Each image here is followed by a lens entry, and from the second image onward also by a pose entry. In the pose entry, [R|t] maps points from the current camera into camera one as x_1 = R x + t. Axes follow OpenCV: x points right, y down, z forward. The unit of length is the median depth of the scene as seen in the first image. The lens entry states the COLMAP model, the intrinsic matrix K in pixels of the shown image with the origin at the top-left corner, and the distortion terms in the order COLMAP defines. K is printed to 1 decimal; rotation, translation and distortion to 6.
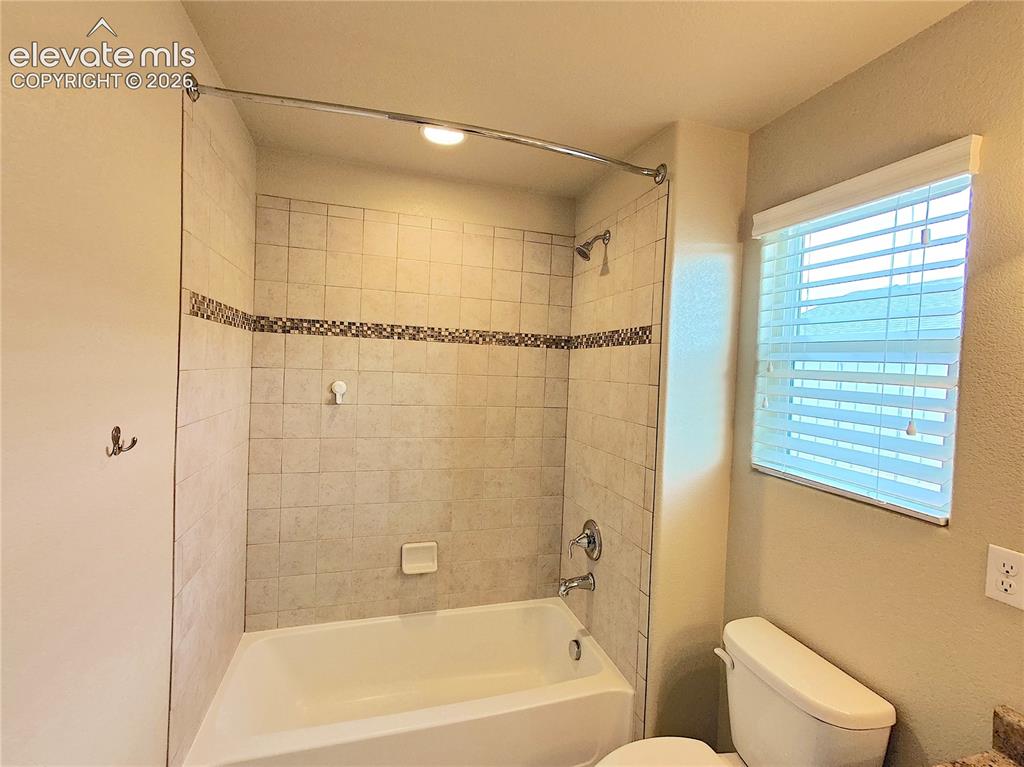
lens RADIAL K [[466.8, 0, 512.7], [0, 466.8, 379.7], [0, 0, 1]] dist [0.004990, 0.000390]
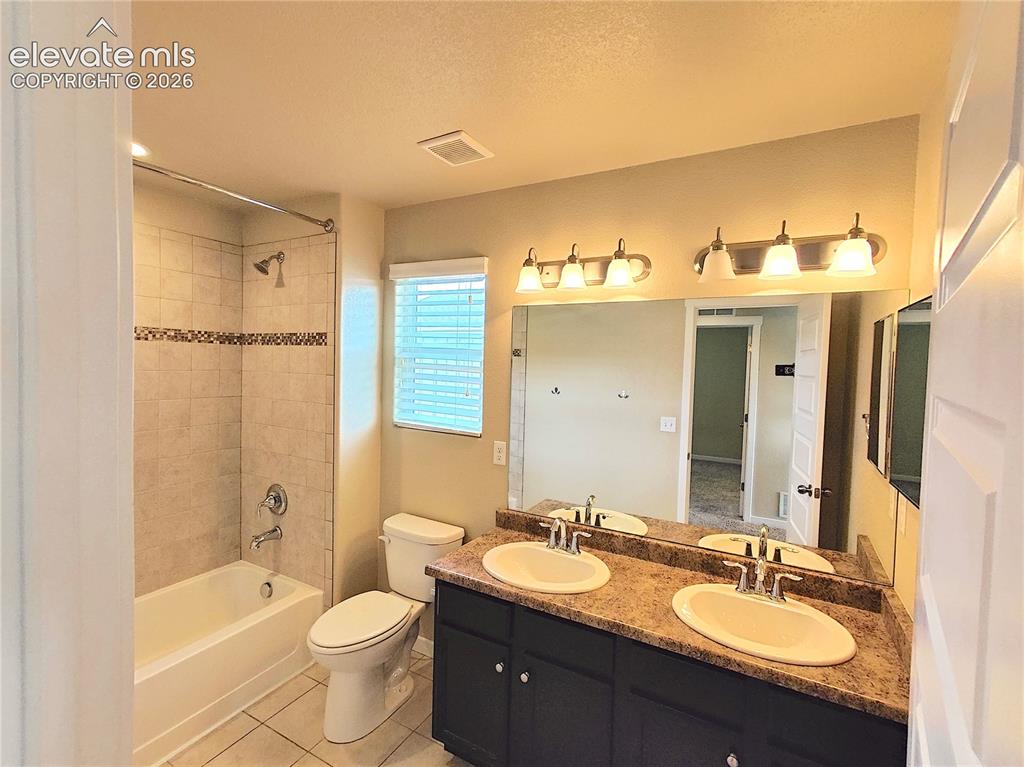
lens RADIAL K [[474.1, 0, 510.1], [0, 474.1, 384.6], [0, 0, 1]] dist [-0.000463, 0.000195]
pose [[0.721907, -0.053681, 0.689904, -0.267705], [0.018683, 0.998135, 0.058115, -0.029077], [-0.691737, -0.029064, 0.721564, -0.377599]]
